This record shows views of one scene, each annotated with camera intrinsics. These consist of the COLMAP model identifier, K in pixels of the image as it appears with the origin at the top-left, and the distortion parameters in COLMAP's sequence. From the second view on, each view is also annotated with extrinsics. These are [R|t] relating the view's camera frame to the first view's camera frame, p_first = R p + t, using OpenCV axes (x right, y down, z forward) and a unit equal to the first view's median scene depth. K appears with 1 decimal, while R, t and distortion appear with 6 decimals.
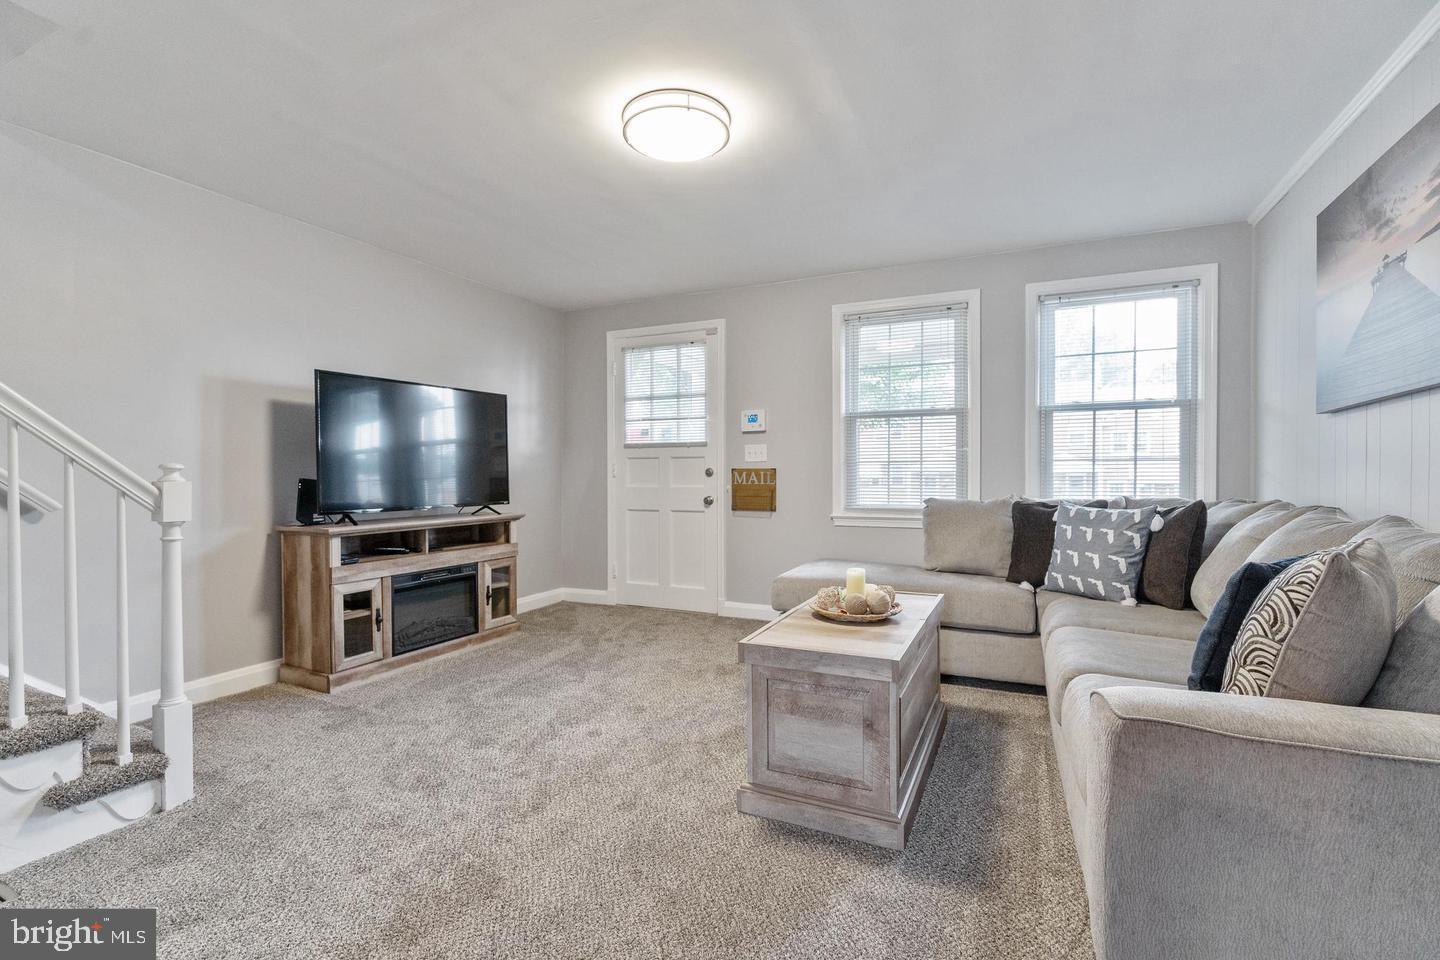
lens RADIAL K [[645.3, 0, 720.0], [0, 645.3, 480.0], [0, 0, 1]] dist [0.000938, 0.001265]
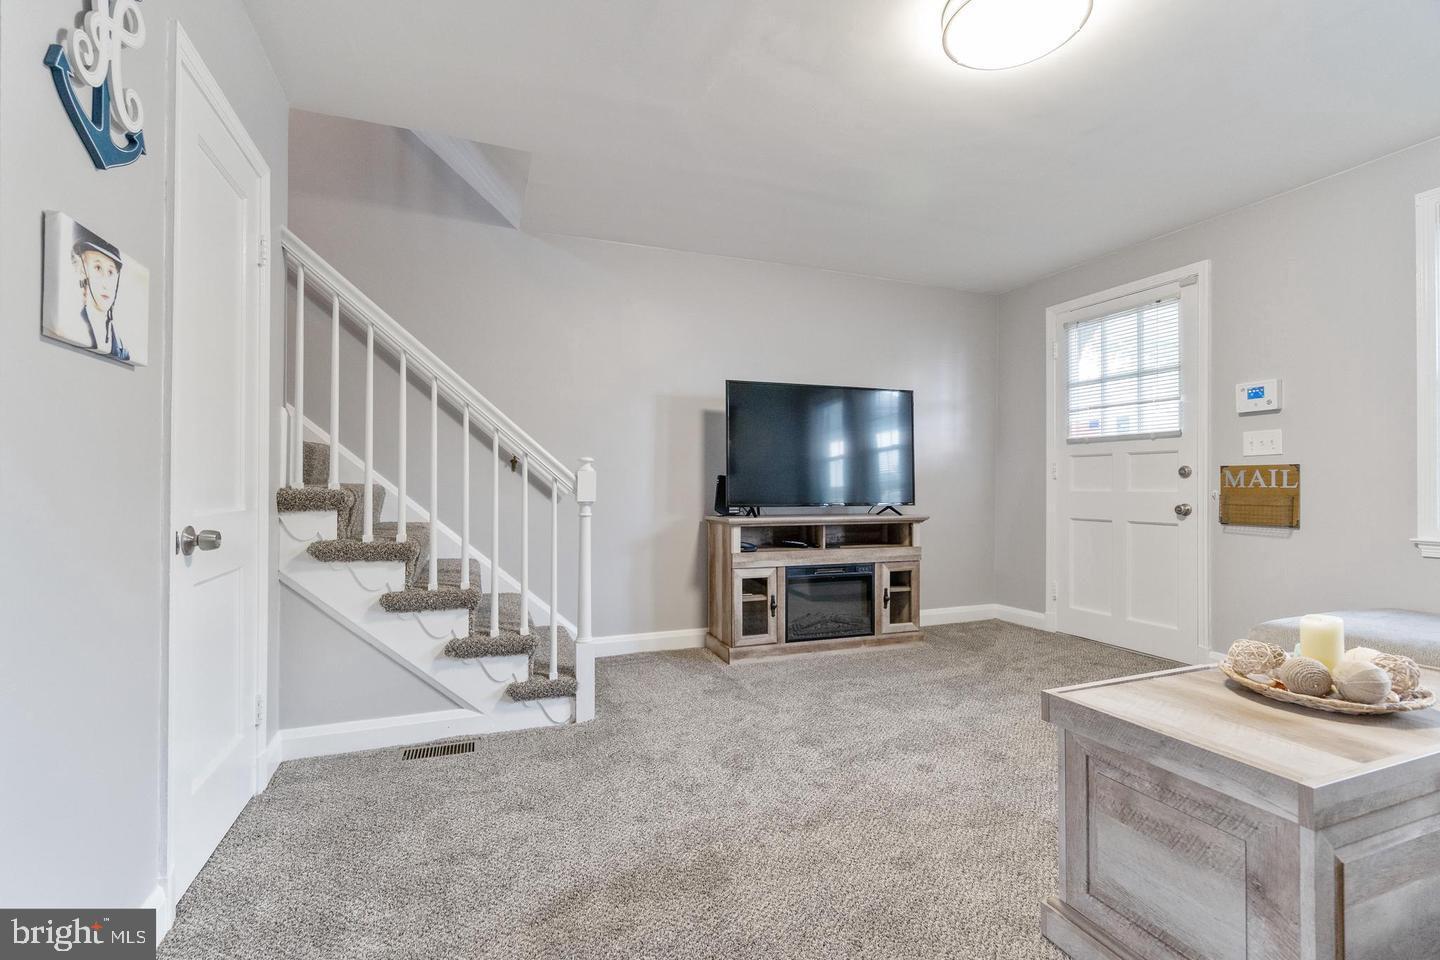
lens RADIAL K [[648.8, 0, 721.0], [0, 648.8, 478.7], [0, 0, 1]] dist [-0.003057, 0.001733]
pose [[0.728903, -0.000634, -0.684617, 0.148263], [-0.013396, 0.999795, -0.015188, 0.020506], [0.684486, 0.020242, 0.728745, 0.139448]]
